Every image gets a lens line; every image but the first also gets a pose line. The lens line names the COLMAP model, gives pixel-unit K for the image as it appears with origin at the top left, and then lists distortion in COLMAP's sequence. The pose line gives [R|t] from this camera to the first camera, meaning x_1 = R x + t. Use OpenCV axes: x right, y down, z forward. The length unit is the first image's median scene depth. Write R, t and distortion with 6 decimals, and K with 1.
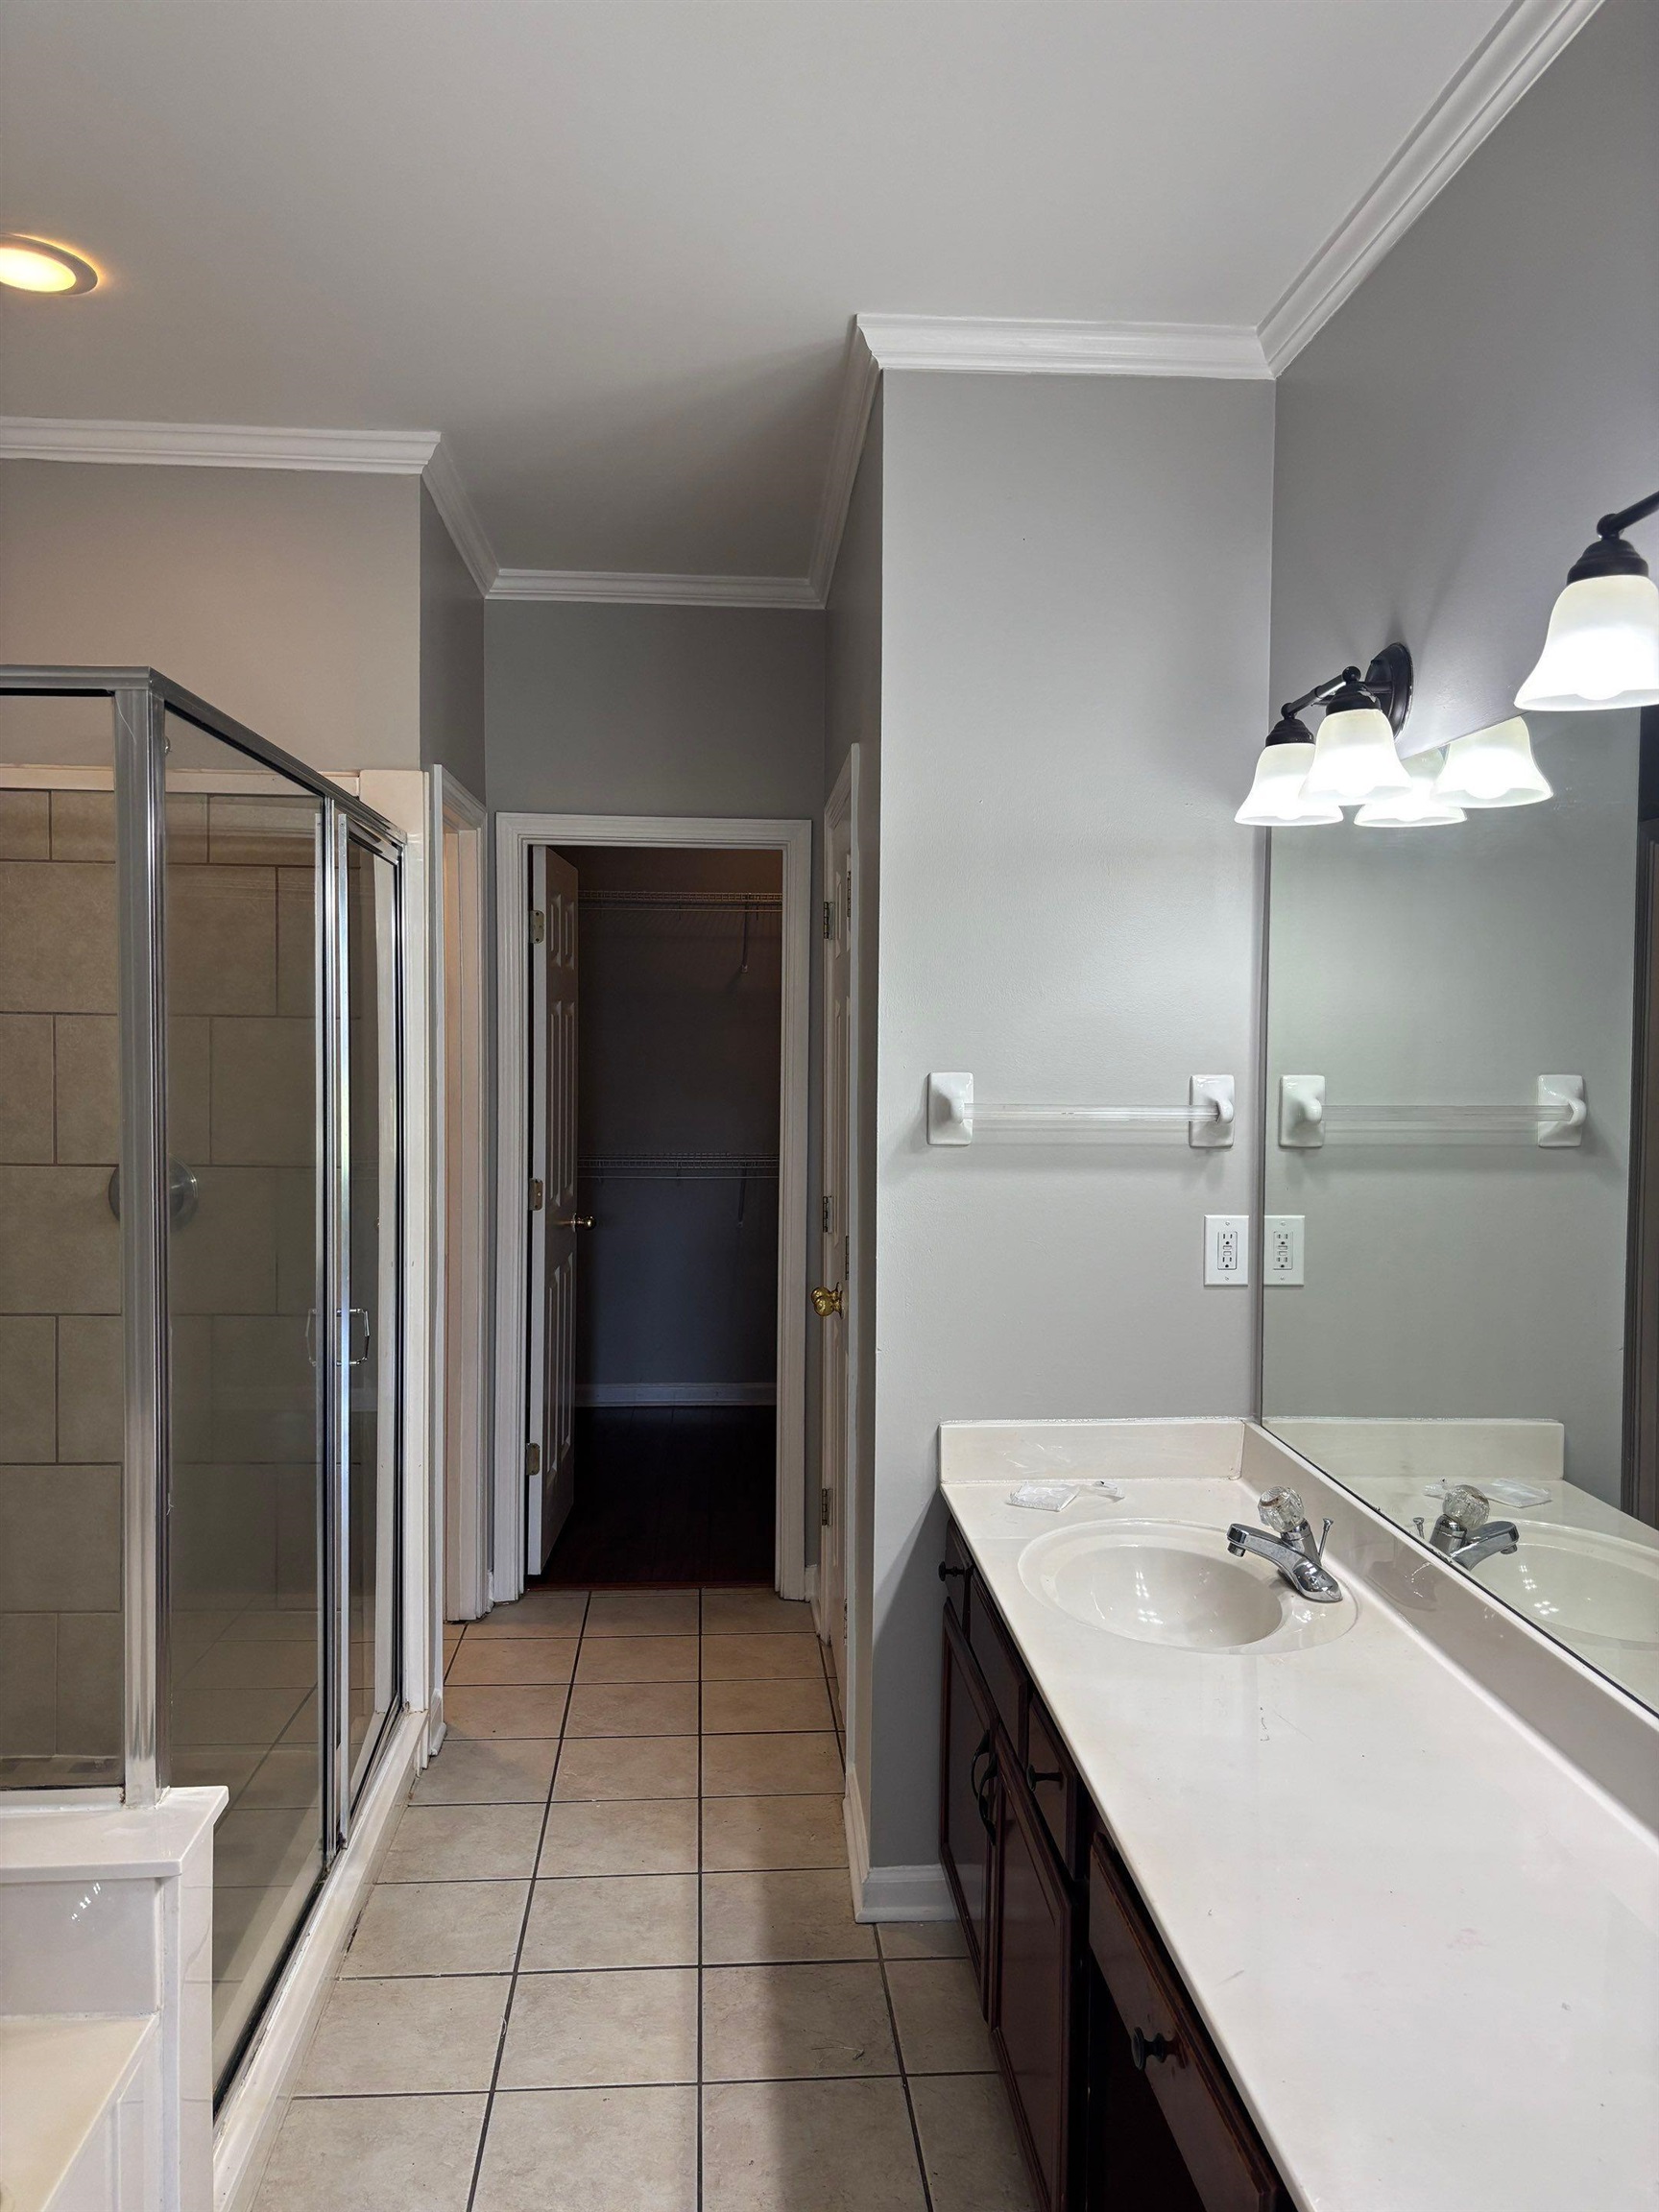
lens RADIAL K [[1624.4, 0, 838.7], [0, 1624.4, 1108.7], [0, 0, 1]] dist [0.011278, 0.013388]
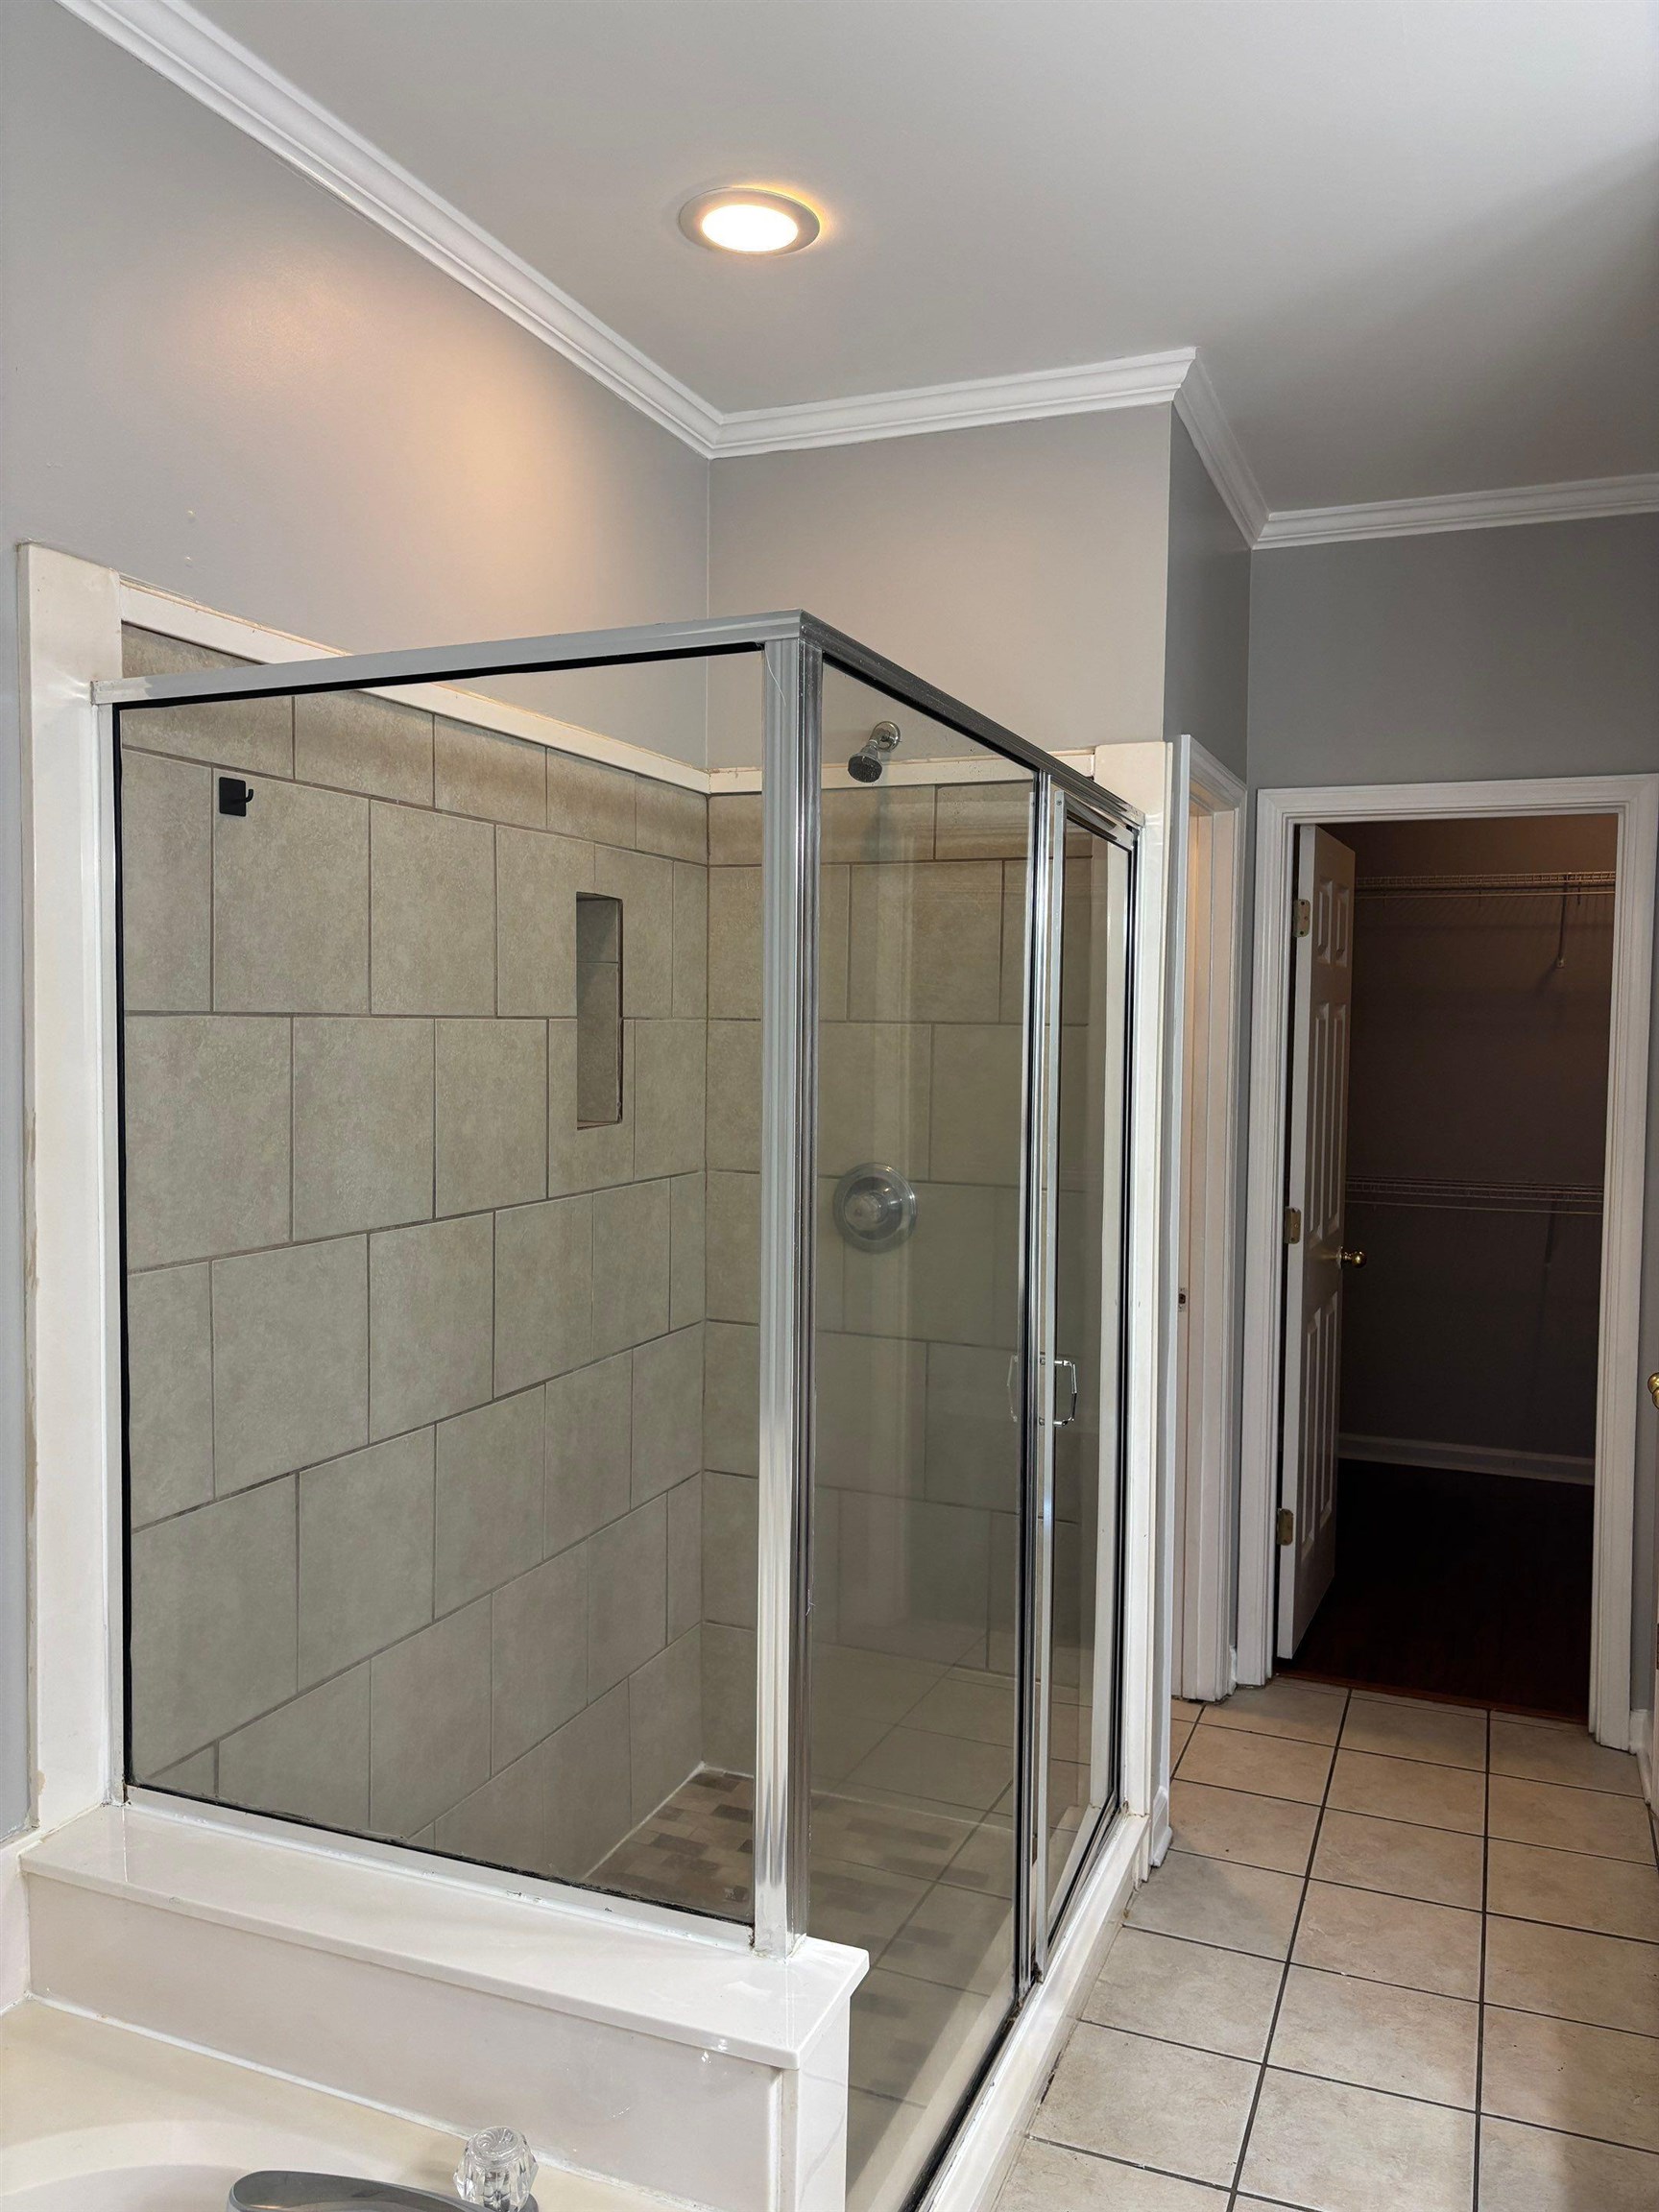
lens RADIAL K [[1674.2, 0, 812.1], [0, 1674.2, 1103.6], [0, 0, 1]] dist [0.046478, -0.055670]
pose [[0.889677, 0.019973, -0.456154, -0.008488], [-0.023109, 0.999732, -0.001297, -0.007469], [0.456006, 0.011695, 0.889900, 0.112161]]
